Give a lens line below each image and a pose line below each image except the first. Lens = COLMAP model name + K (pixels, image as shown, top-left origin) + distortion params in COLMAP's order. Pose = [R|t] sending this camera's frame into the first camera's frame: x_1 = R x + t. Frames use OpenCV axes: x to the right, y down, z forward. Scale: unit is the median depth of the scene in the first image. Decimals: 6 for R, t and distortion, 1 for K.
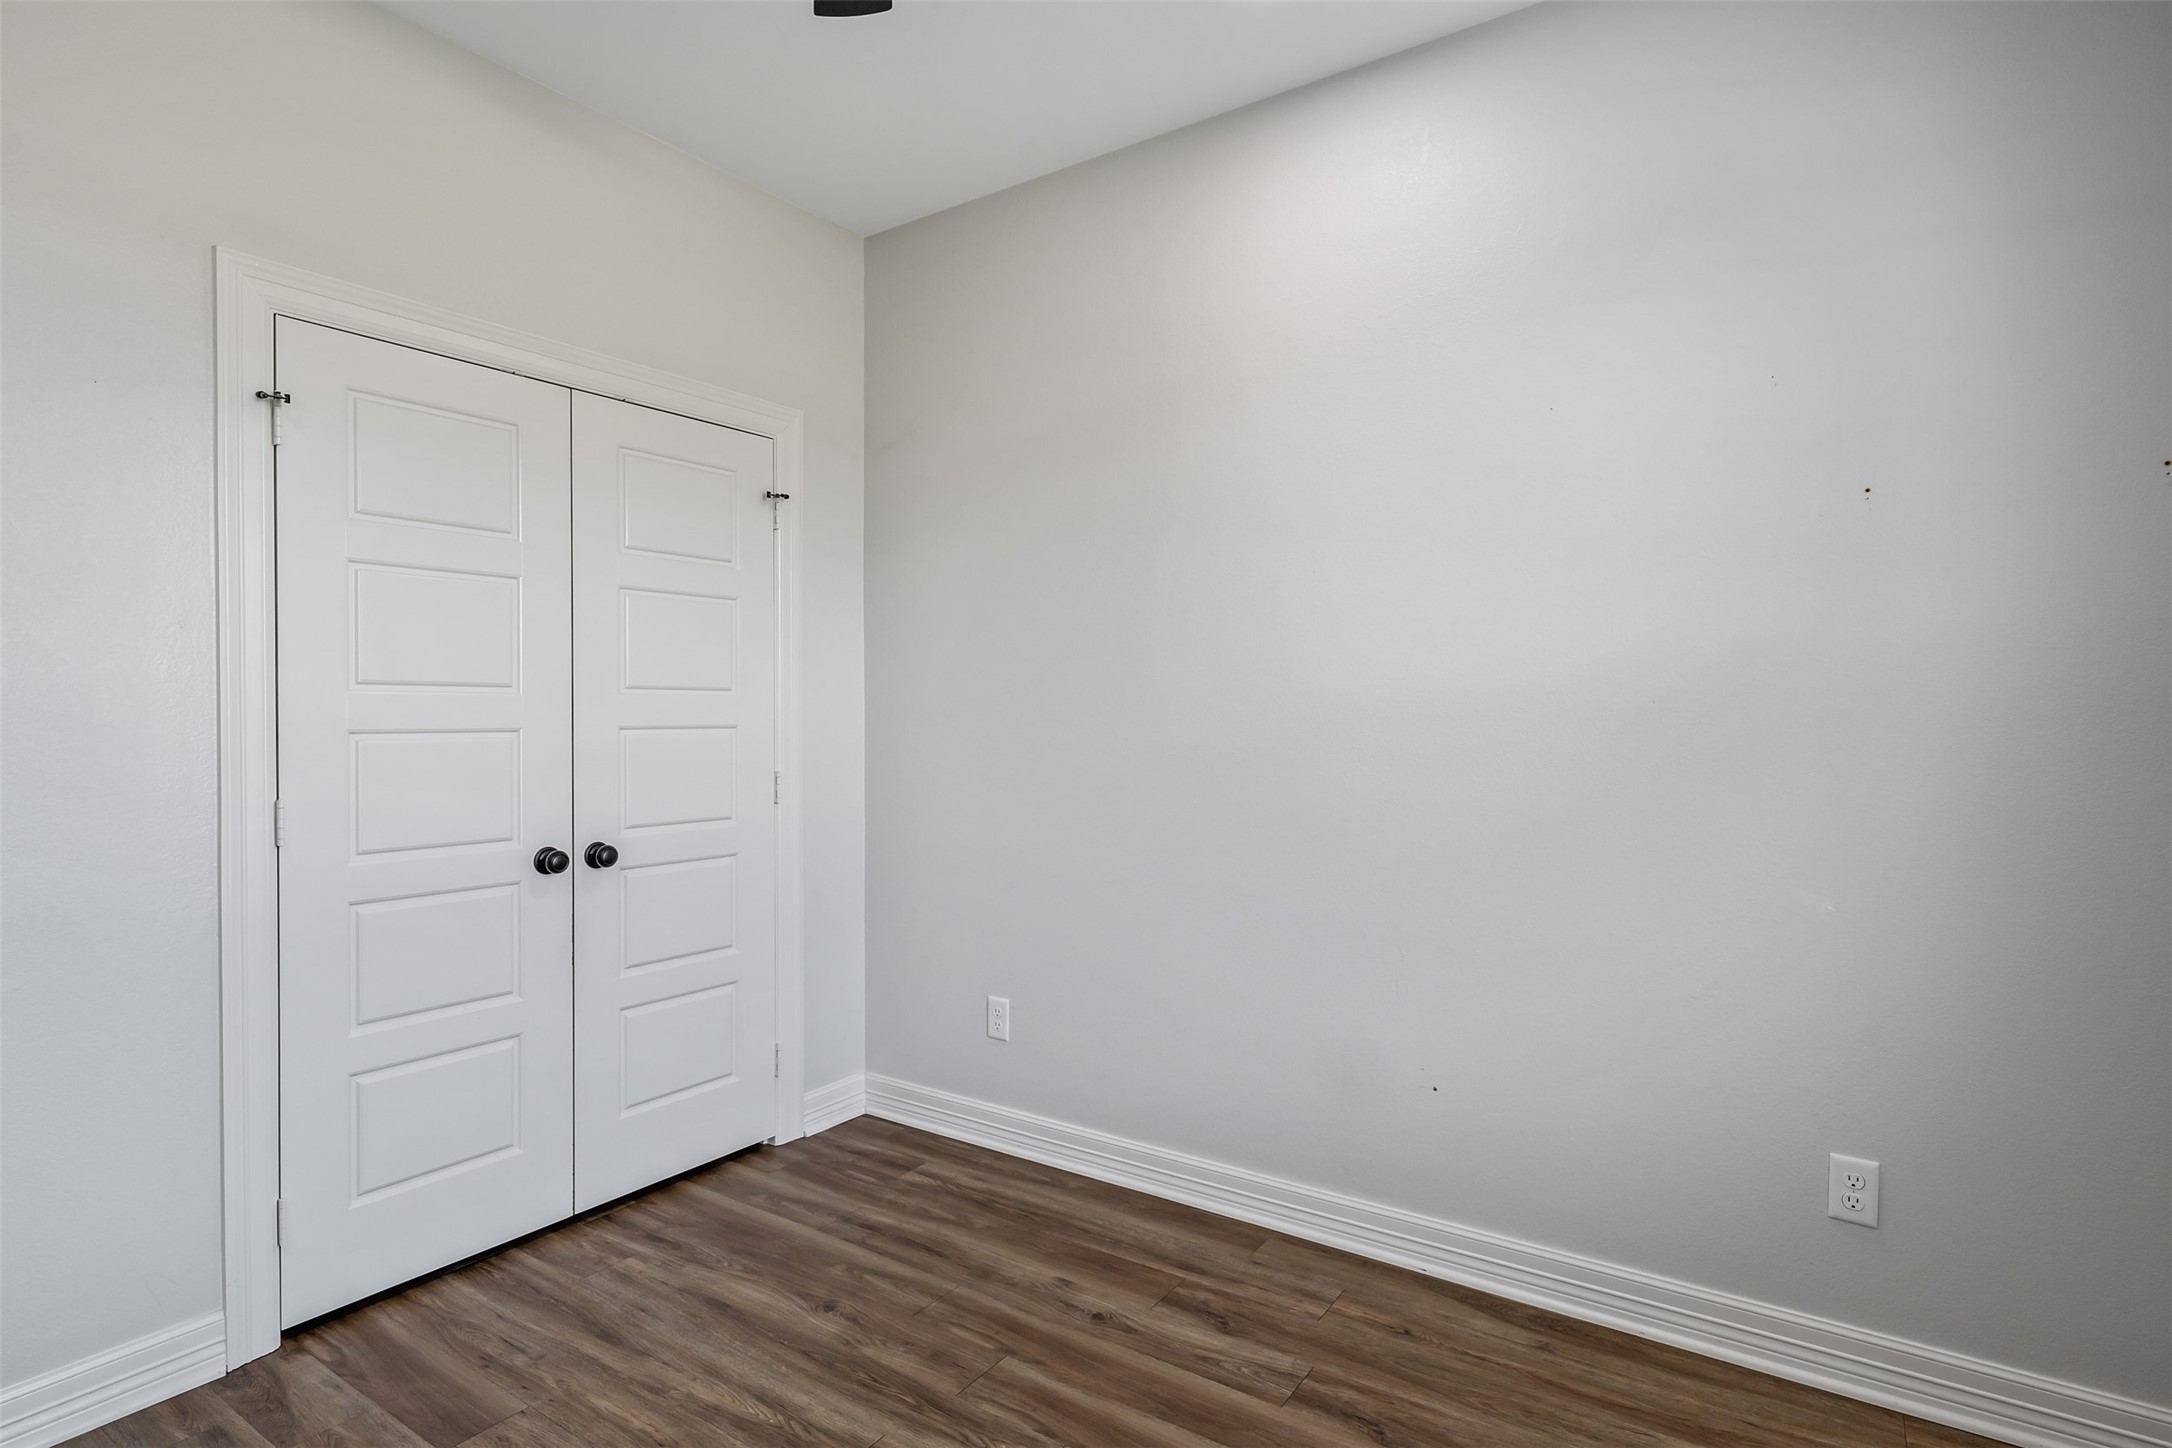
lens RADIAL K [[1075.4, 0, 1128.0], [0, 1075.4, 710.3], [0, 0, 1]] dist [0.000269, 0.000371]
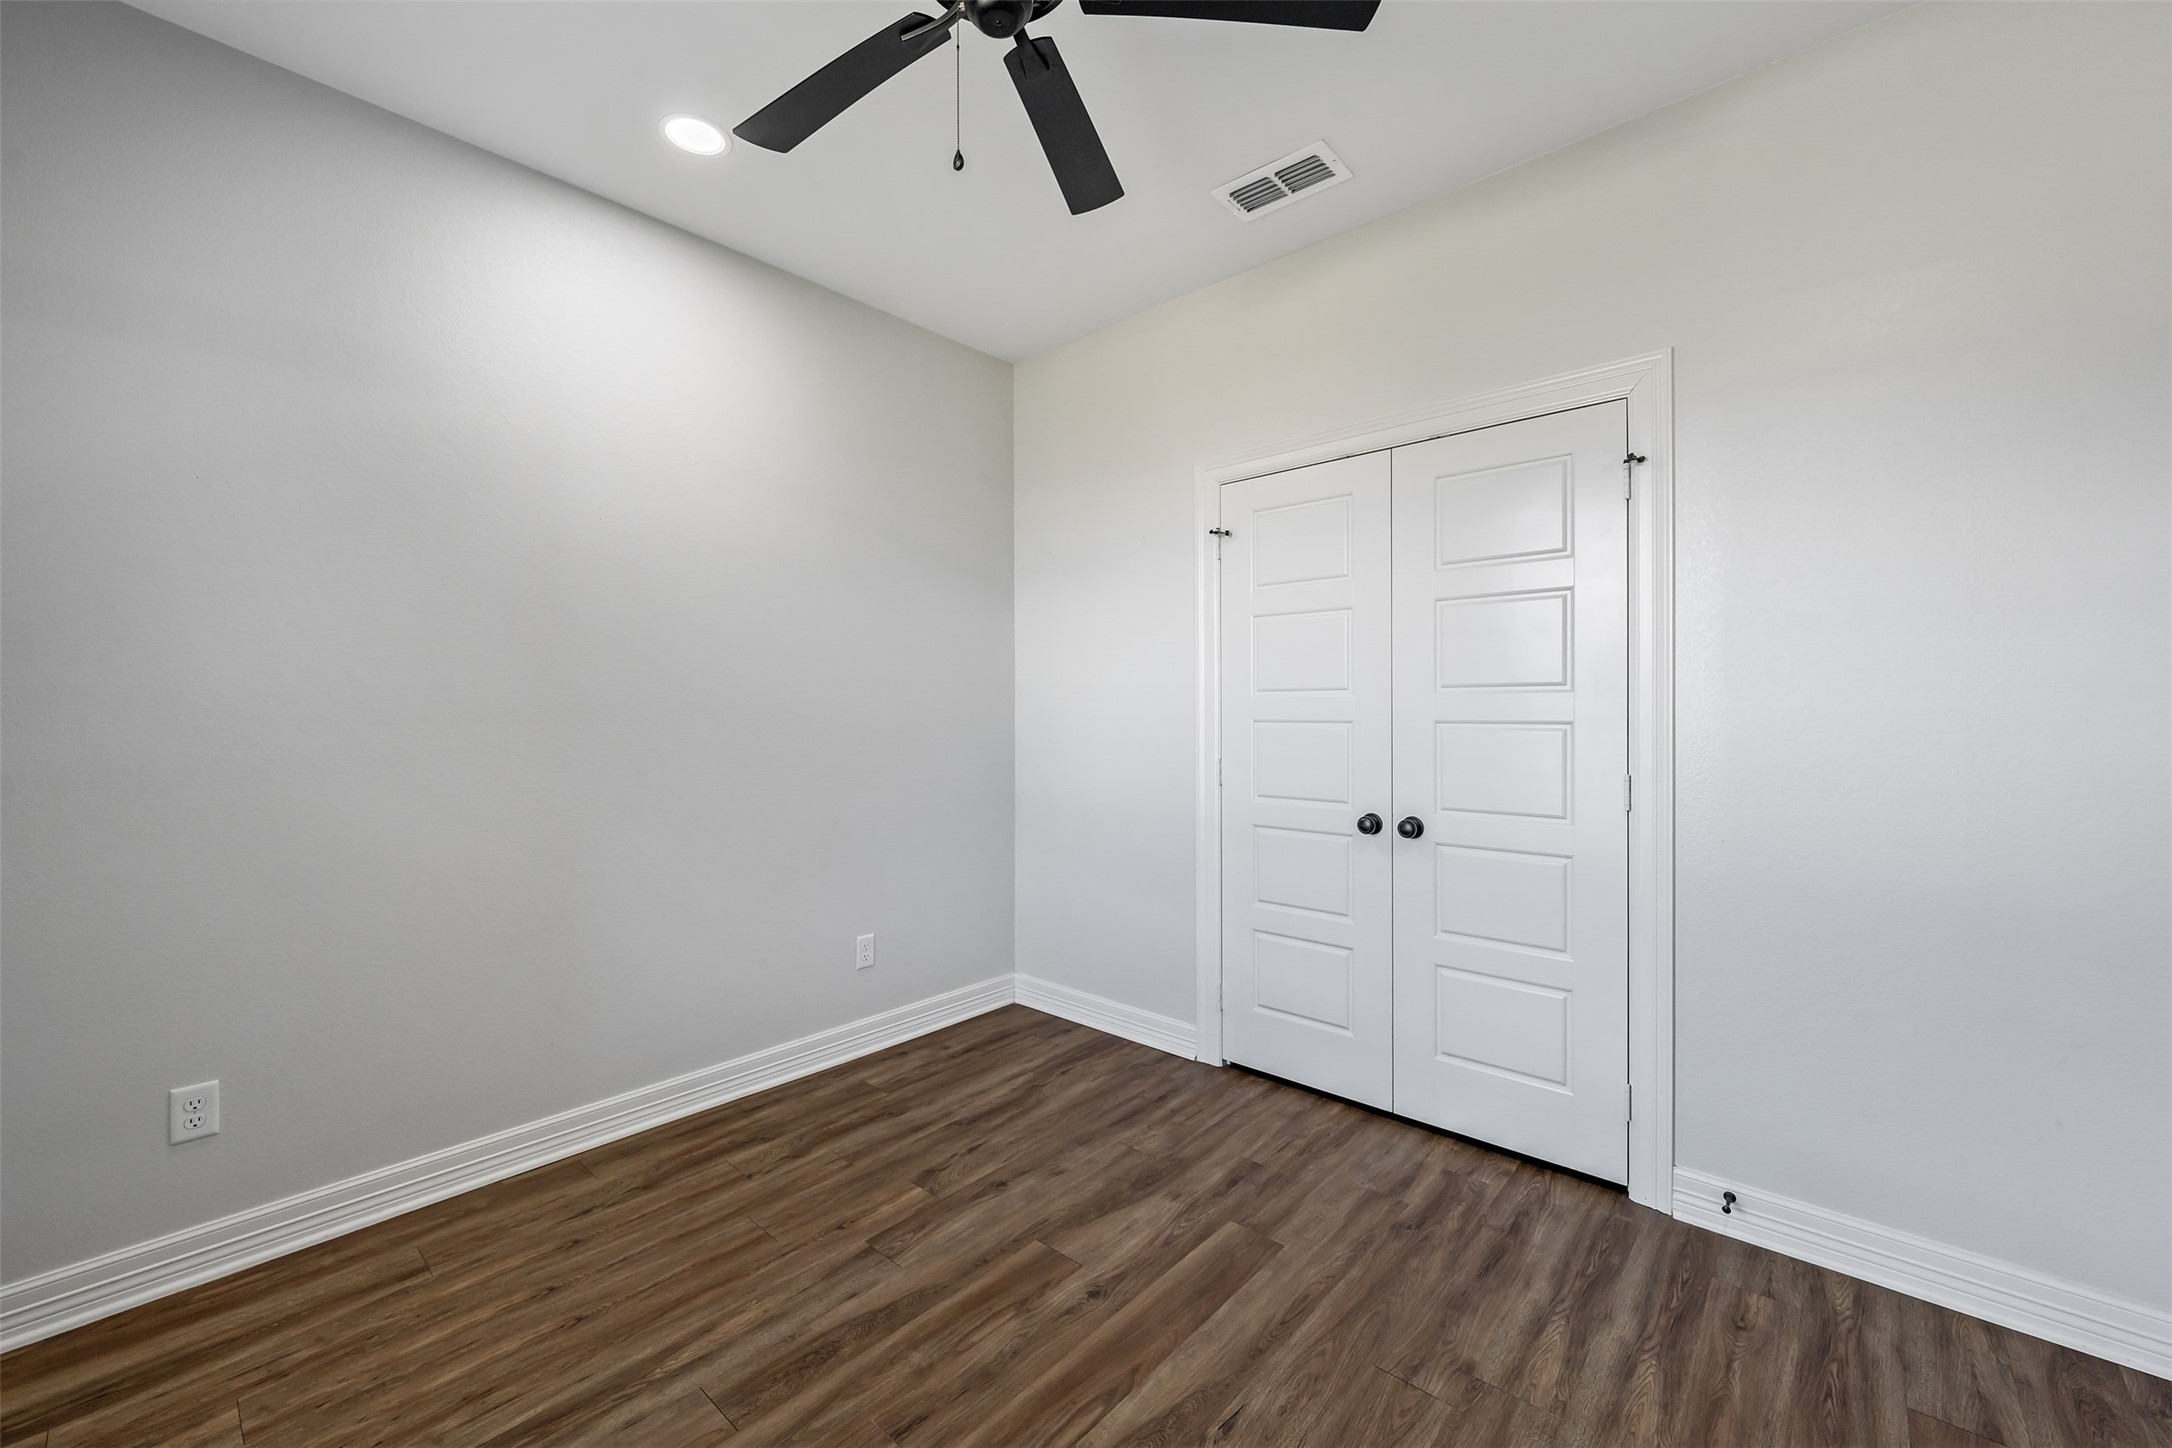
lens RADIAL K [[857.5, 0, 1039.2], [0, 857.5, 713.5], [0, 0, 1]] dist [0.000158, -0.000620]
pose [[-0.164162, 0.007645, -0.986404, 0.533439], [0.010039, 0.999931, 0.006079, -0.002561], [0.986382, -0.008905, -0.164228, 0.770561]]
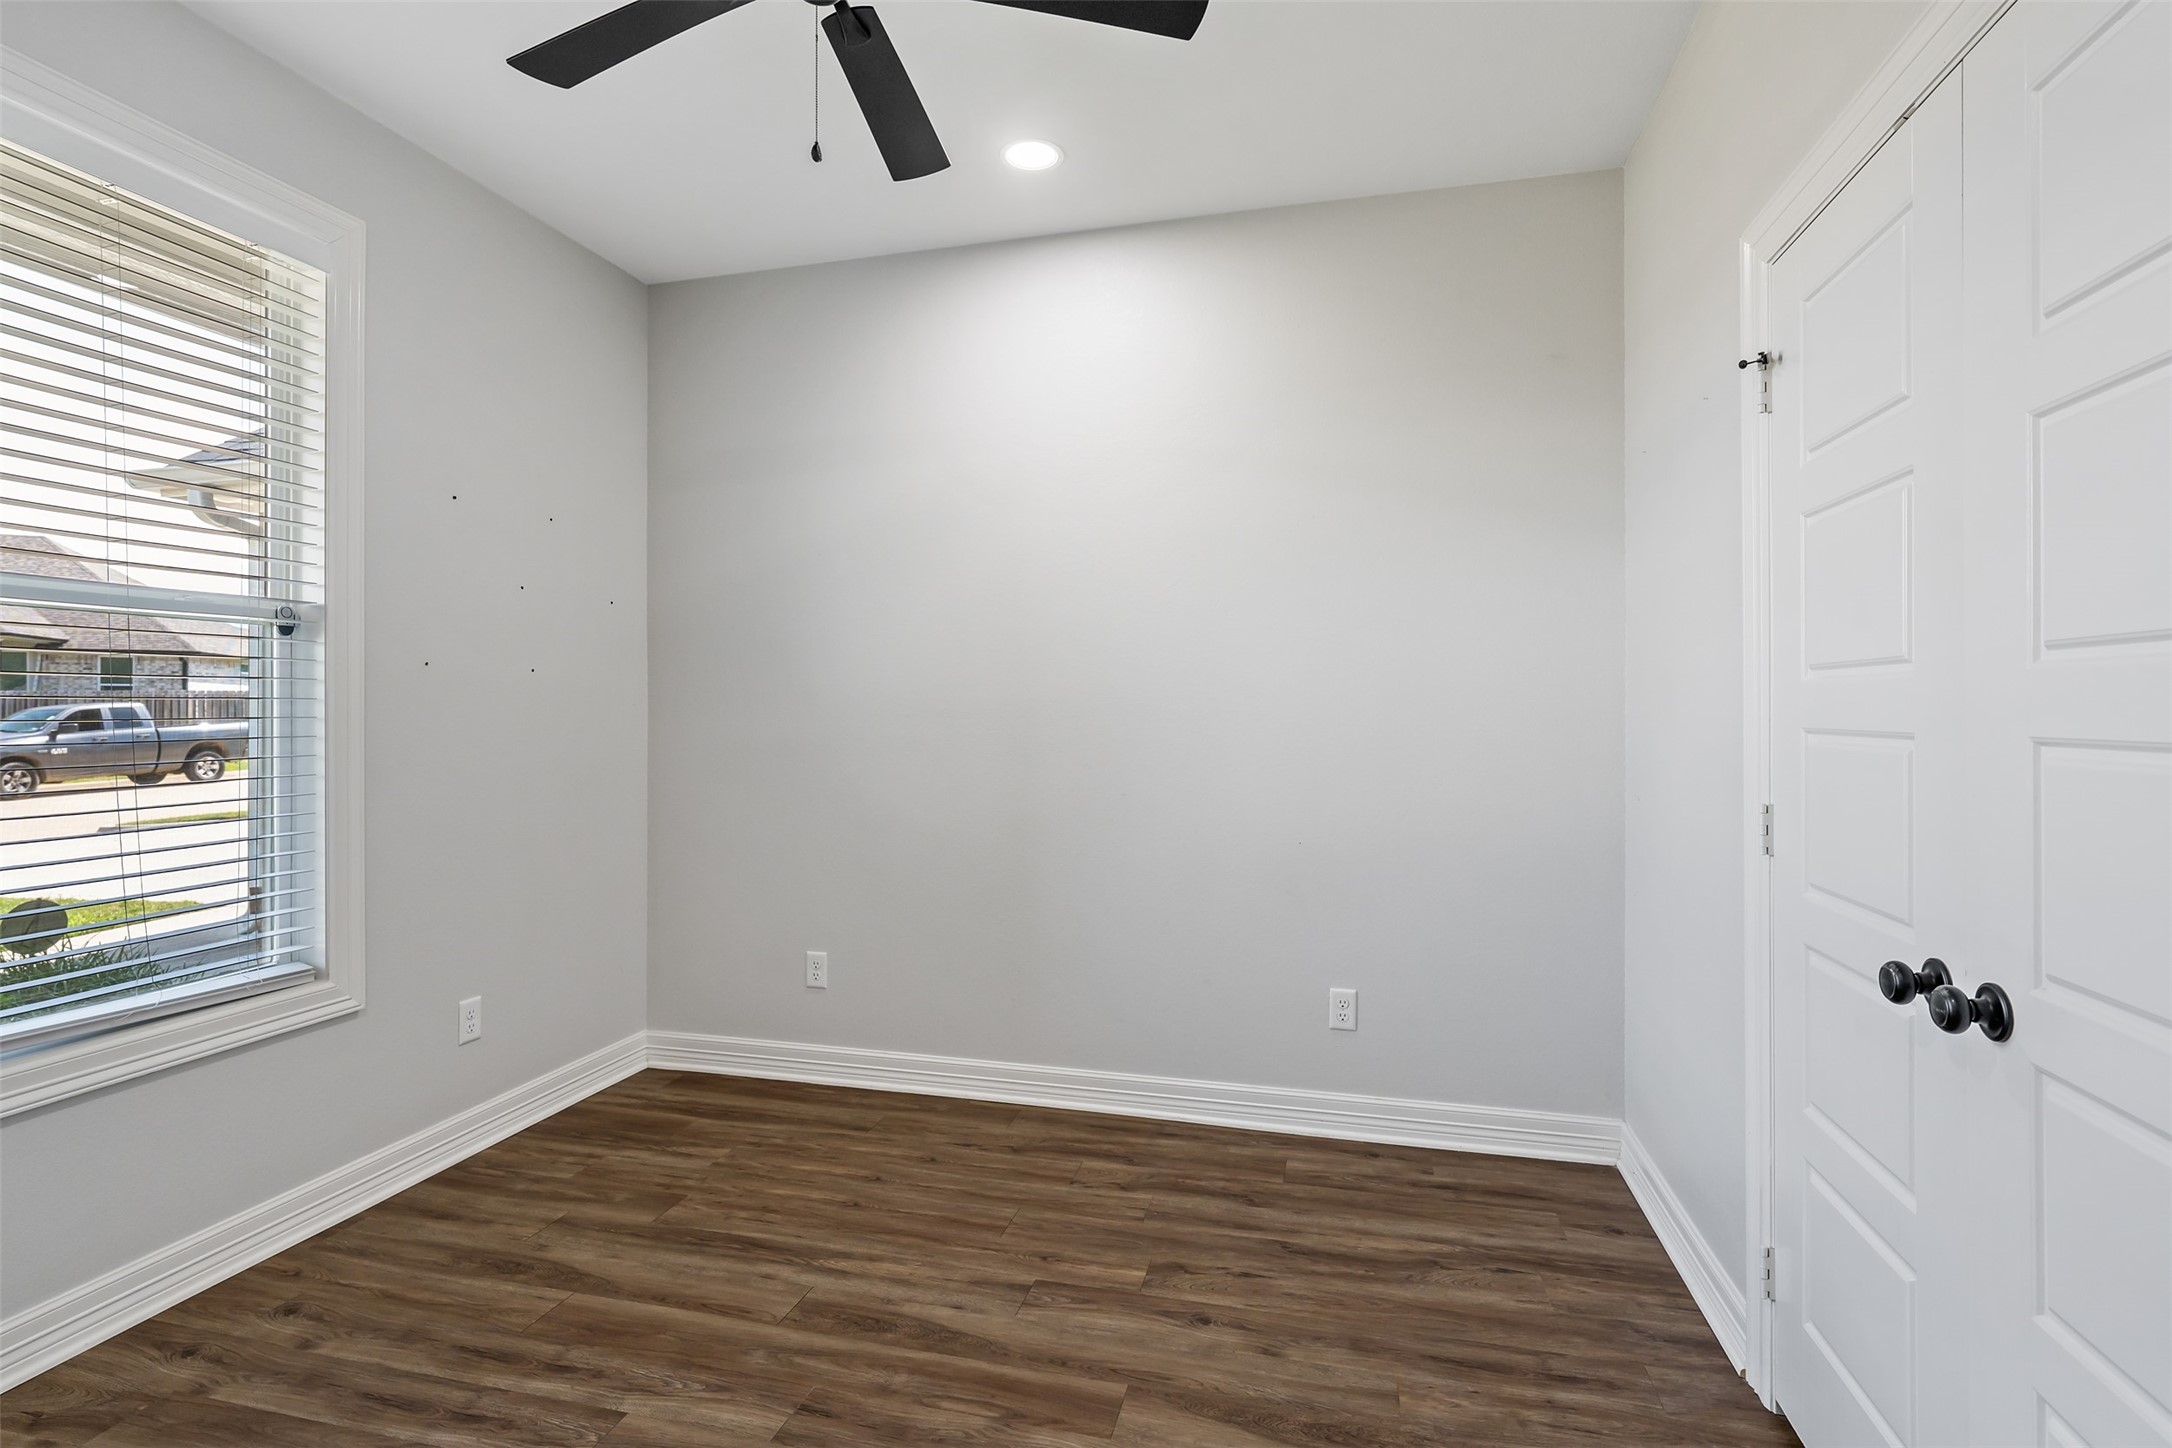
lens RADIAL K [[1017.8, 0, 1093.8], [0, 1017.8, 707.5], [0, 0, 1]] dist [0.004207, -0.000274]
pose [[-0.941669, 0.002957, -0.336527, 0.023112], [0.005335, 0.999967, -0.006143, 0.003663], [0.336497, -0.007580, -0.941654, 1.325034]]
